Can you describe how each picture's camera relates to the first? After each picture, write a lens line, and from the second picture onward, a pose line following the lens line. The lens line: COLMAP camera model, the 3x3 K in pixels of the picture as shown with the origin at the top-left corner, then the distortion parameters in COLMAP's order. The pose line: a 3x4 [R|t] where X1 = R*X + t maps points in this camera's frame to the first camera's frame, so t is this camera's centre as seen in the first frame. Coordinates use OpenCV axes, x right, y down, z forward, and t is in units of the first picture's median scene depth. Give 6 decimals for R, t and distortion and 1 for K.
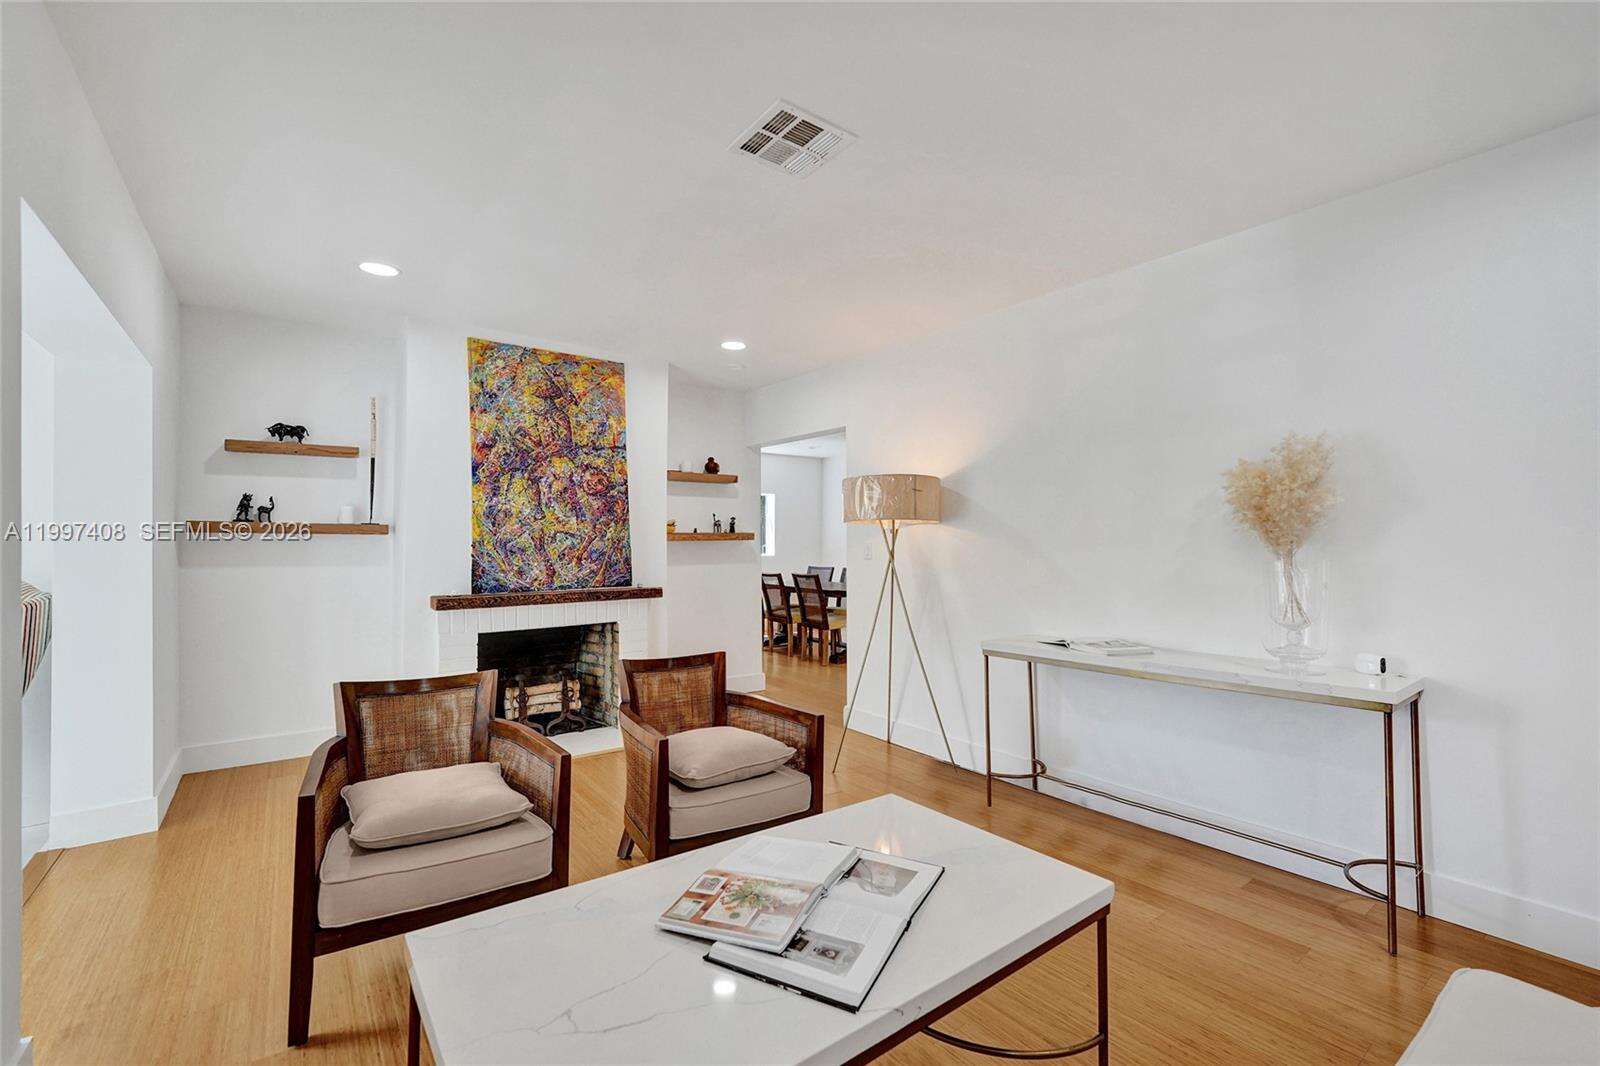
lens RADIAL K [[664.1, 0, 803.1], [0, 664.1, 527.0], [0, 0, 1]] dist [-0.010066, 0.000840]
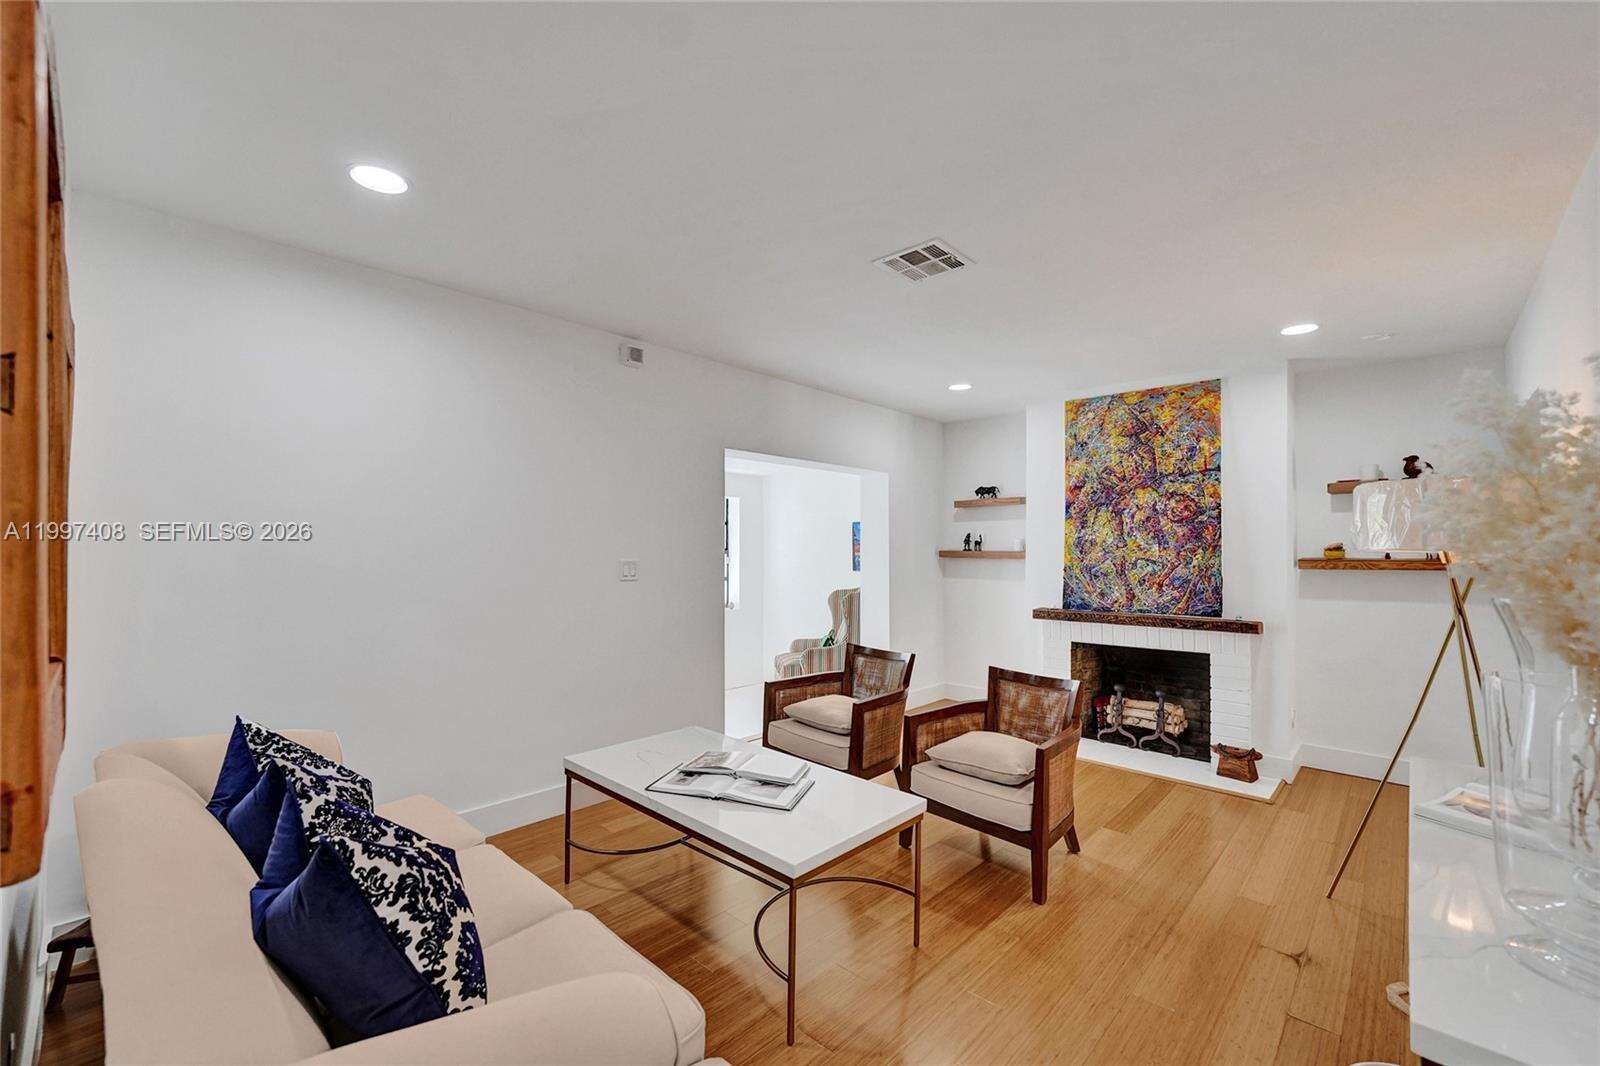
lens RADIAL K [[664.1, 0, 803.1], [0, 664.1, 527.0], [0, 0, 1]] dist [-0.010066, 0.000840]
pose [[0.187994, -0.033054, -0.981614, 0.582971], [0.016663, 0.999397, -0.030462, -0.020500], [0.982029, -0.010630, 0.188431, 0.266971]]
